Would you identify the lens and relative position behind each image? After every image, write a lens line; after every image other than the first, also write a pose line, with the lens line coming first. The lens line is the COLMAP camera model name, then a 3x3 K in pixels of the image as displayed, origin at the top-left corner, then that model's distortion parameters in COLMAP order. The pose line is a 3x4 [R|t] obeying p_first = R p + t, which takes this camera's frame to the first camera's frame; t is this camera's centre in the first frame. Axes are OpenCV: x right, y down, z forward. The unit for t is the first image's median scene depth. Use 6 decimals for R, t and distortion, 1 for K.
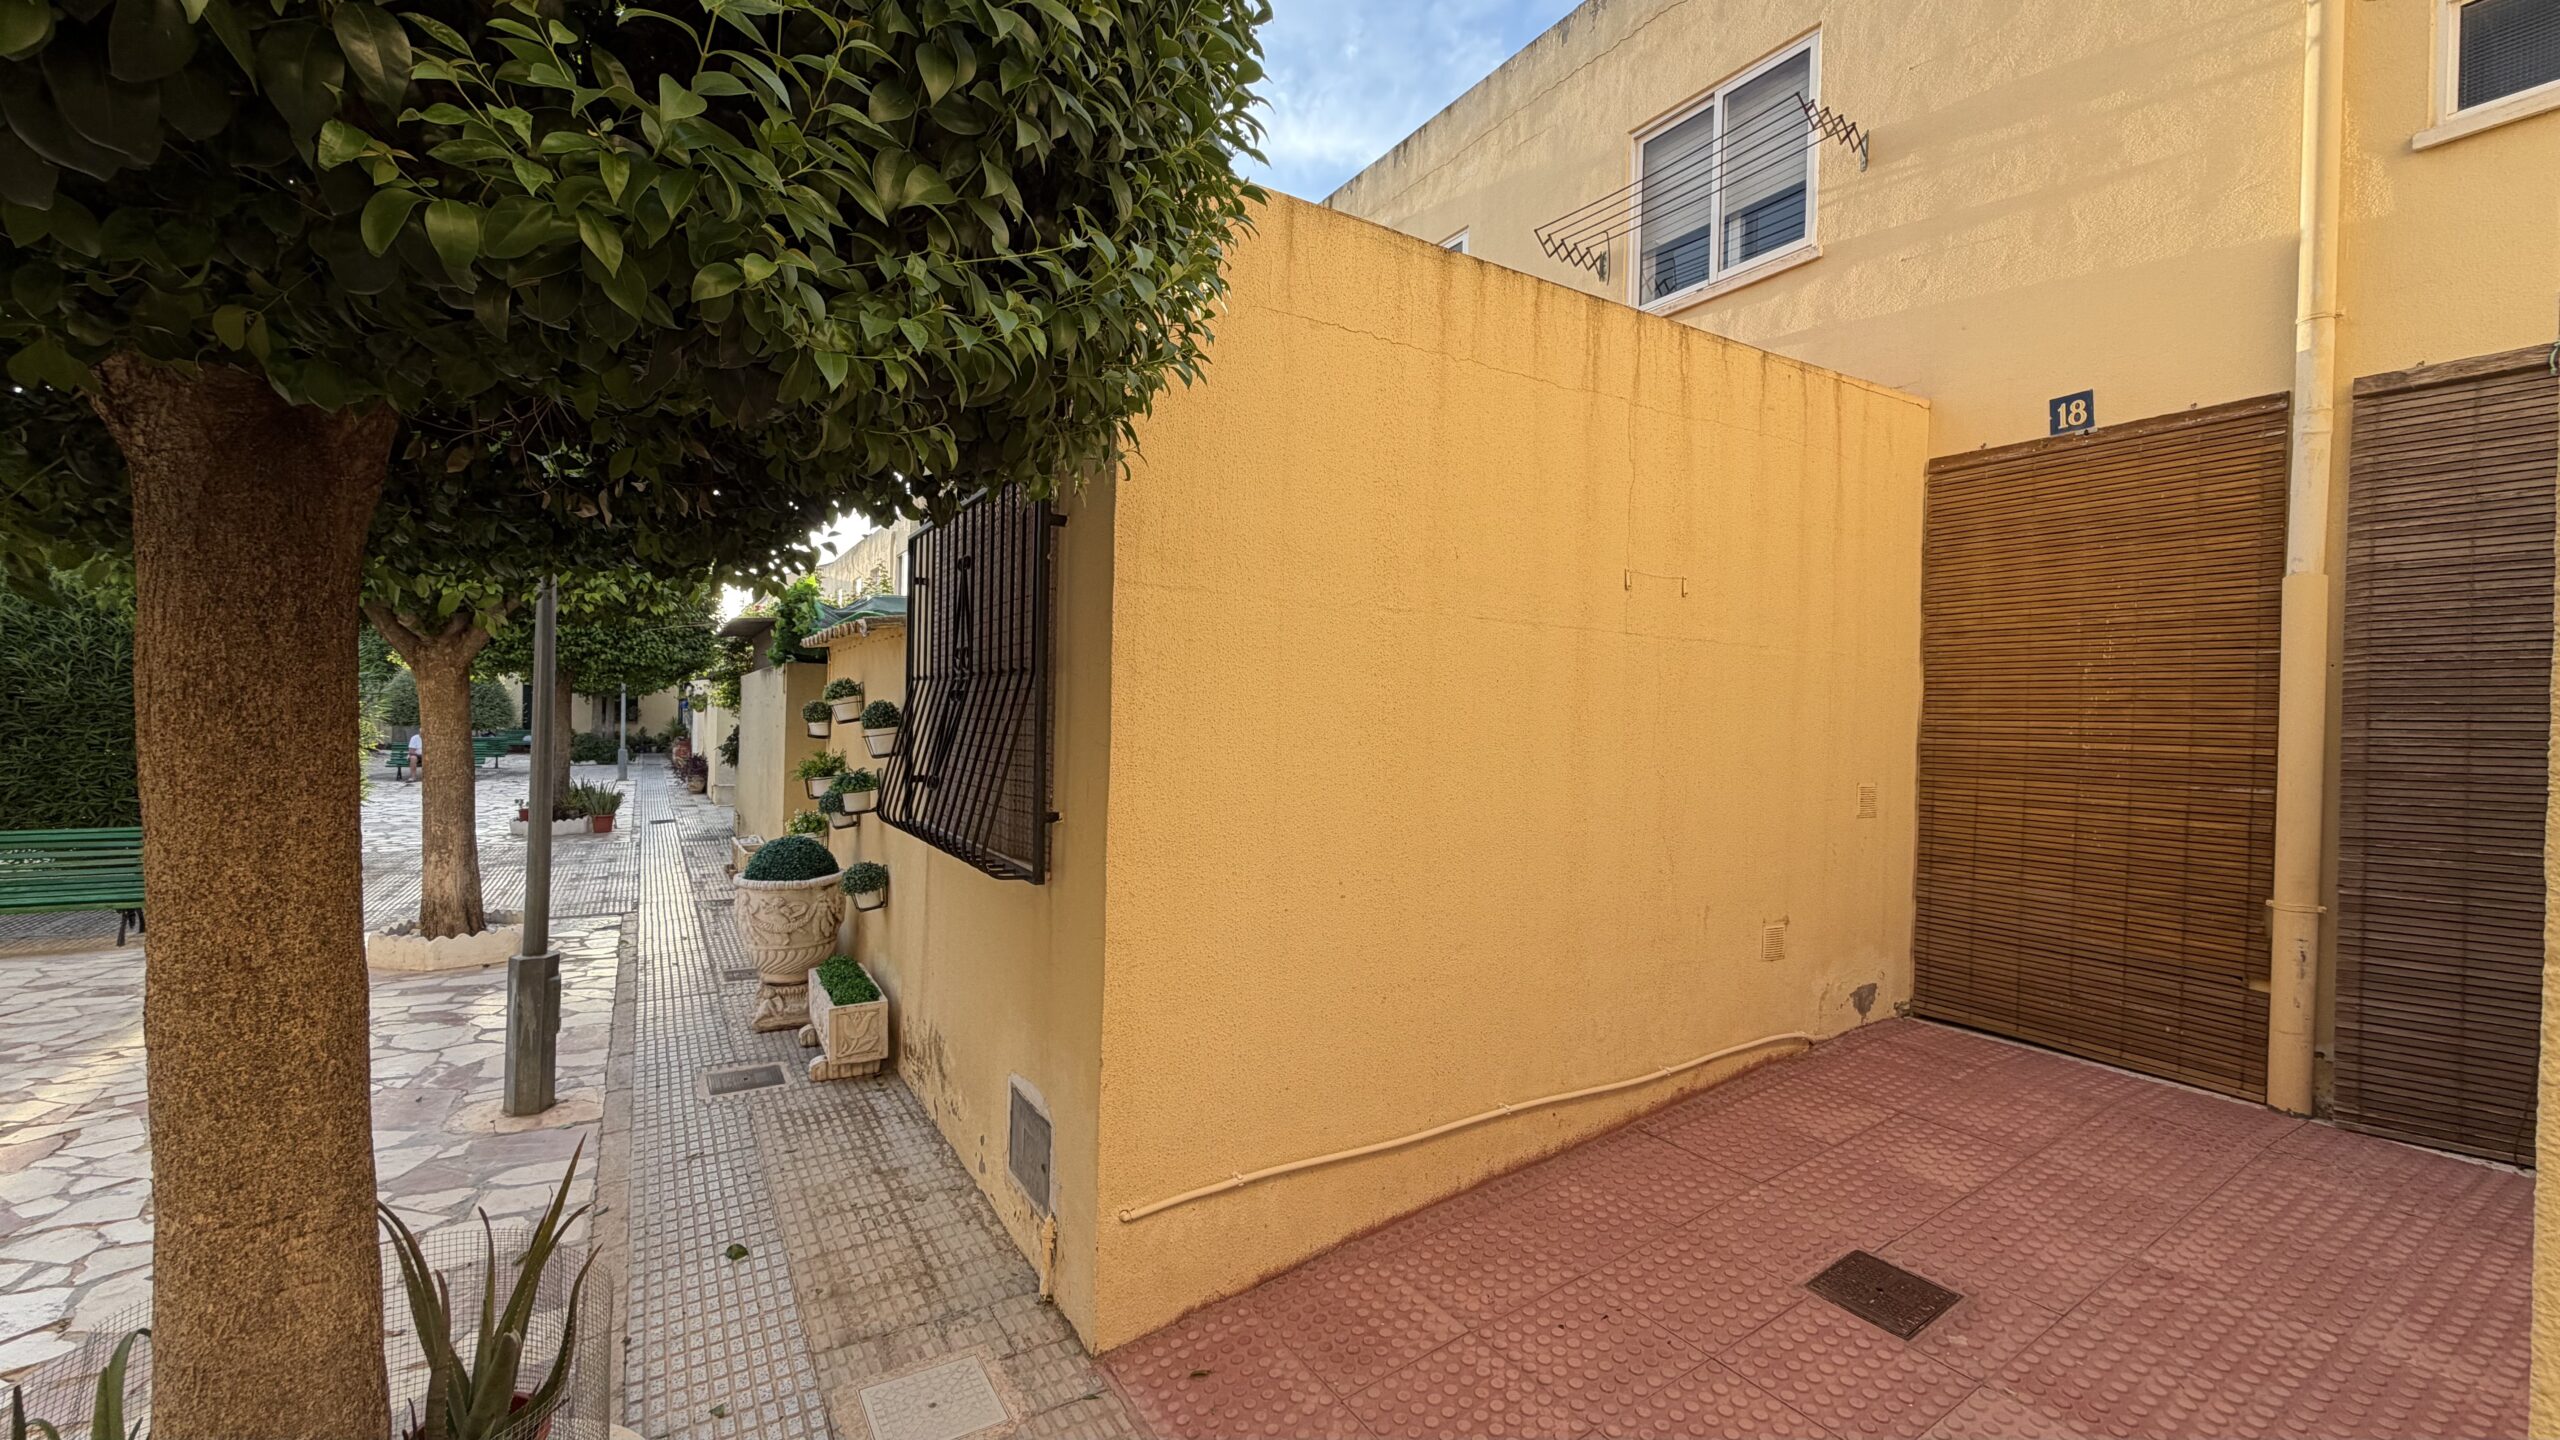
lens RADIAL K [[1021.9, 0, 1282.0], [0, 1021.9, 719.0], [0, 0, 1]] dist [0.002496, 0.000075]
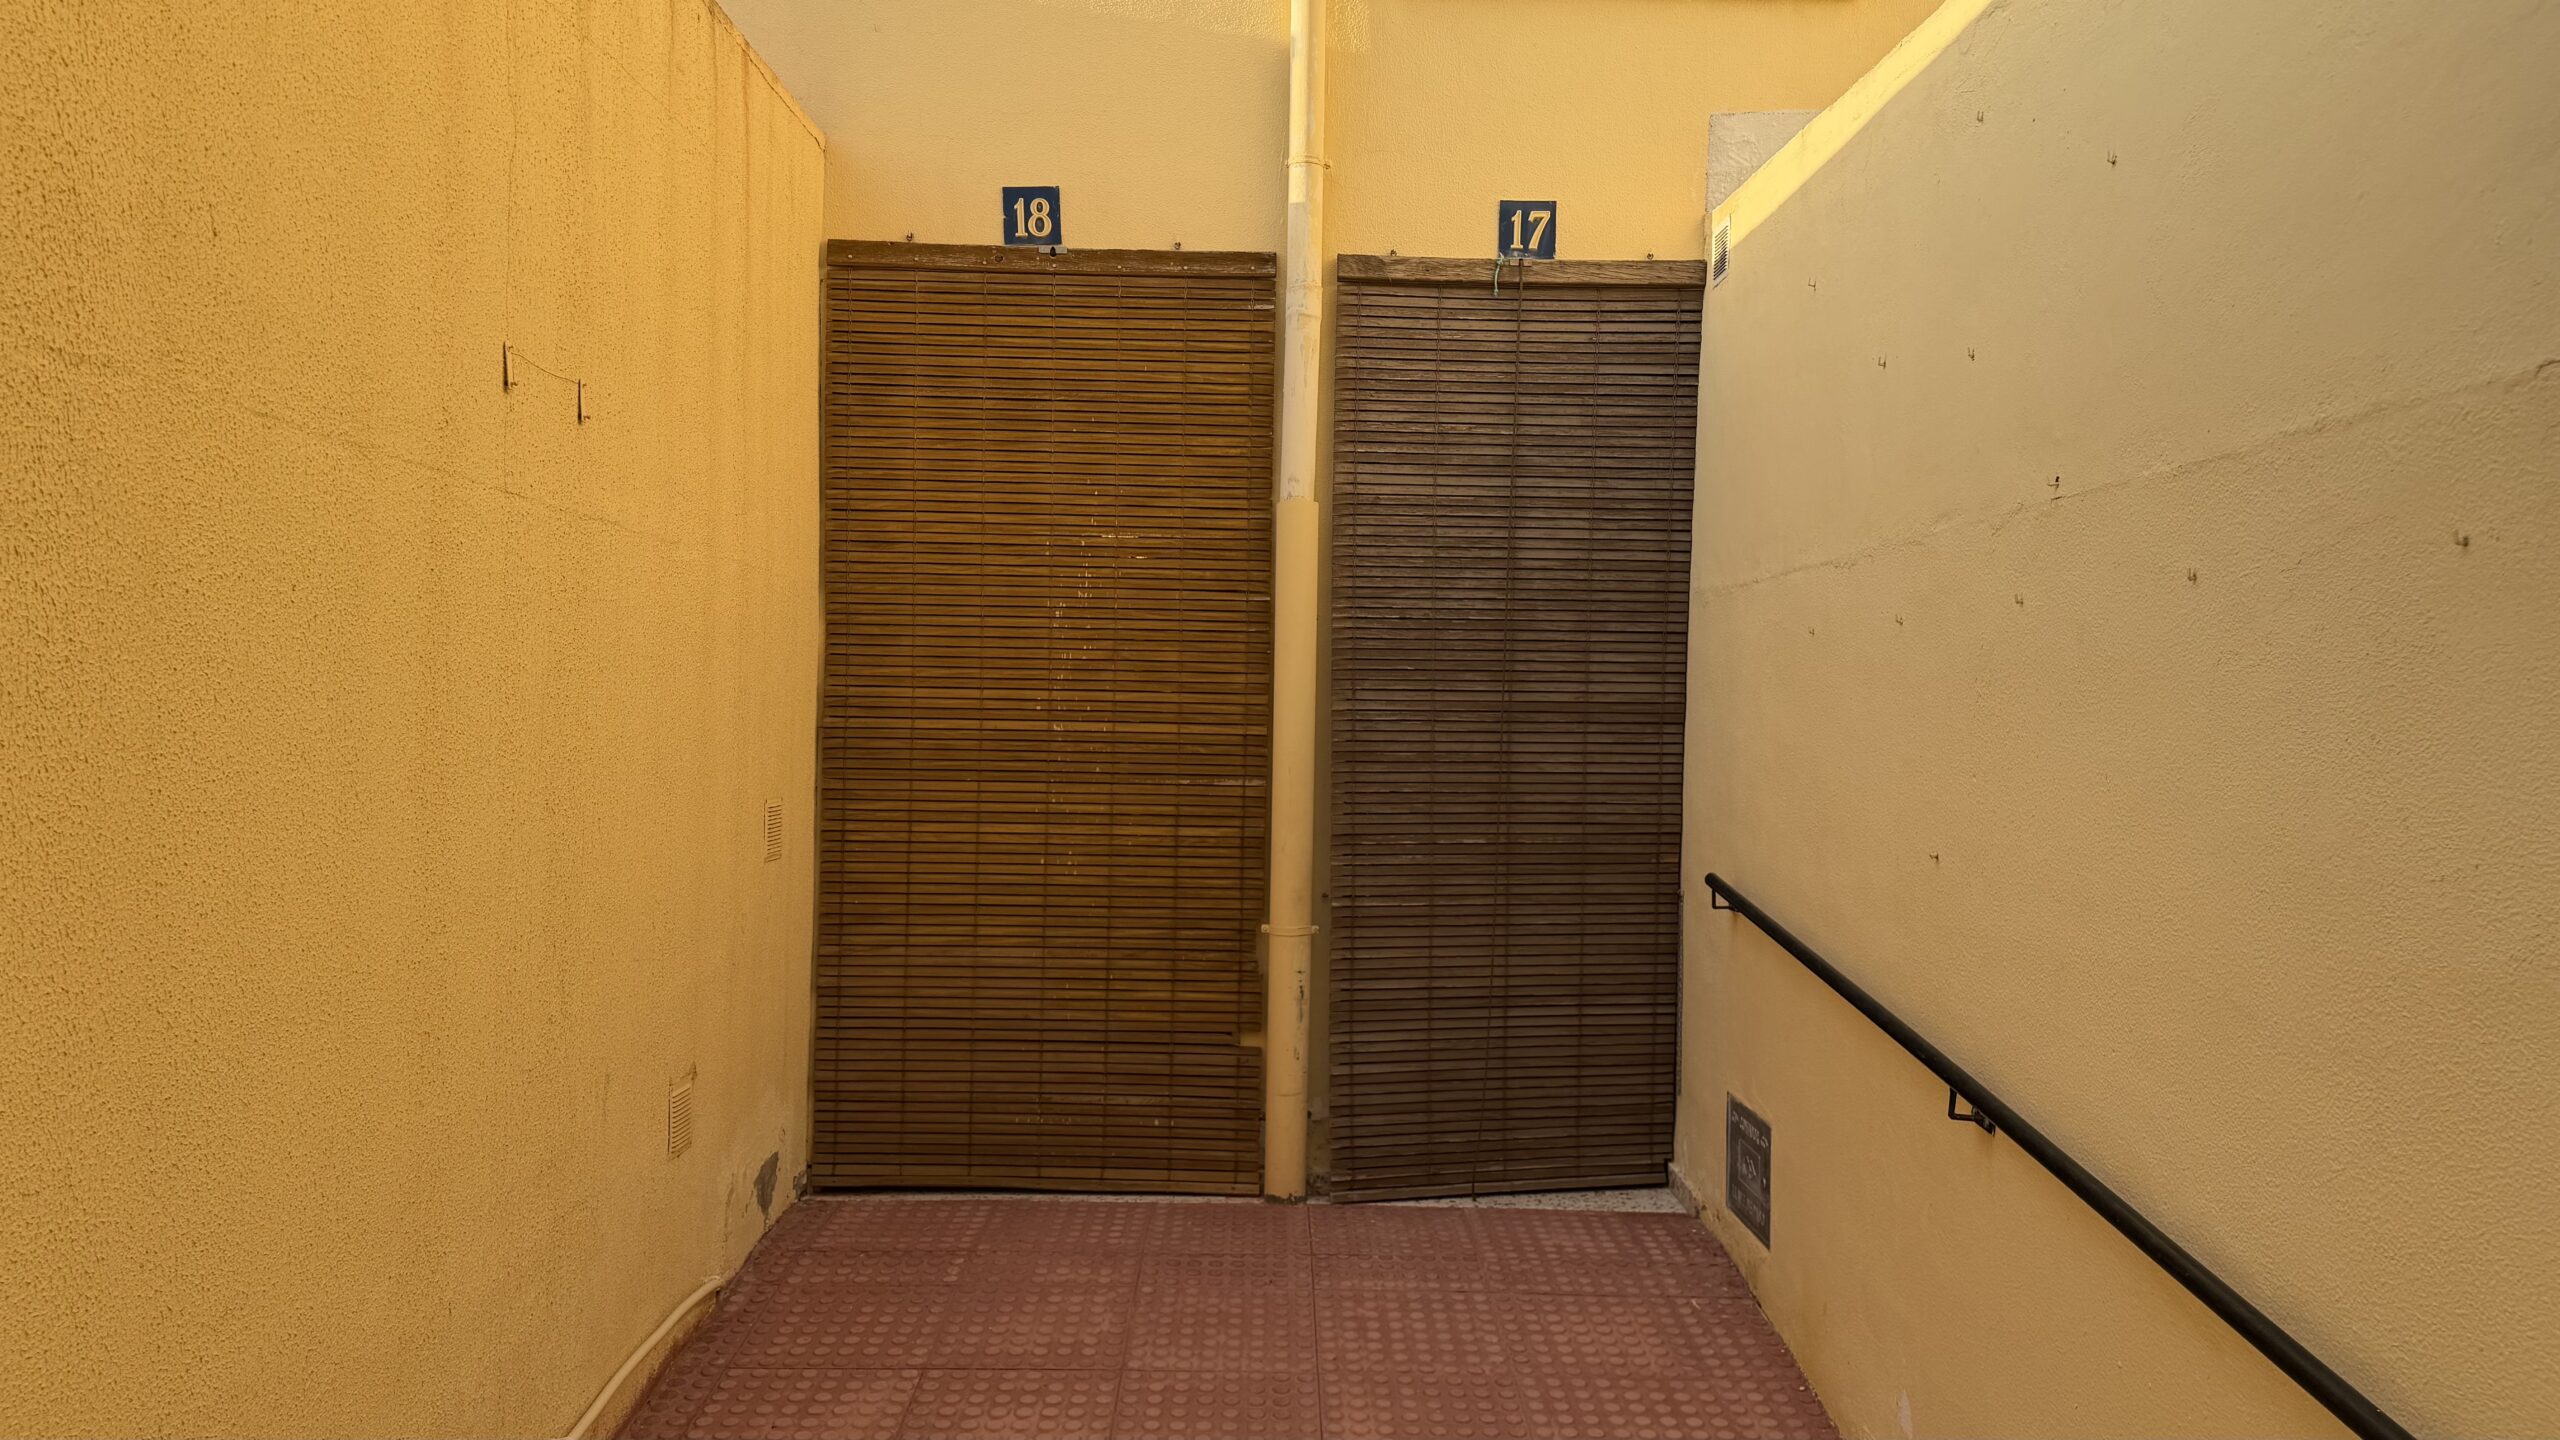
lens RADIAL K [[1796.3, 0, 1280.1], [0, 1796.3, 729.0], [0, 0, 1]] dist [0.116231, -0.002456]
pose [[0.511682, -0.024440, 0.858827, -0.171086], [-0.004080, 0.999515, 0.030874, -0.009968], [-0.859165, -0.019302, 0.511334, 0.304003]]
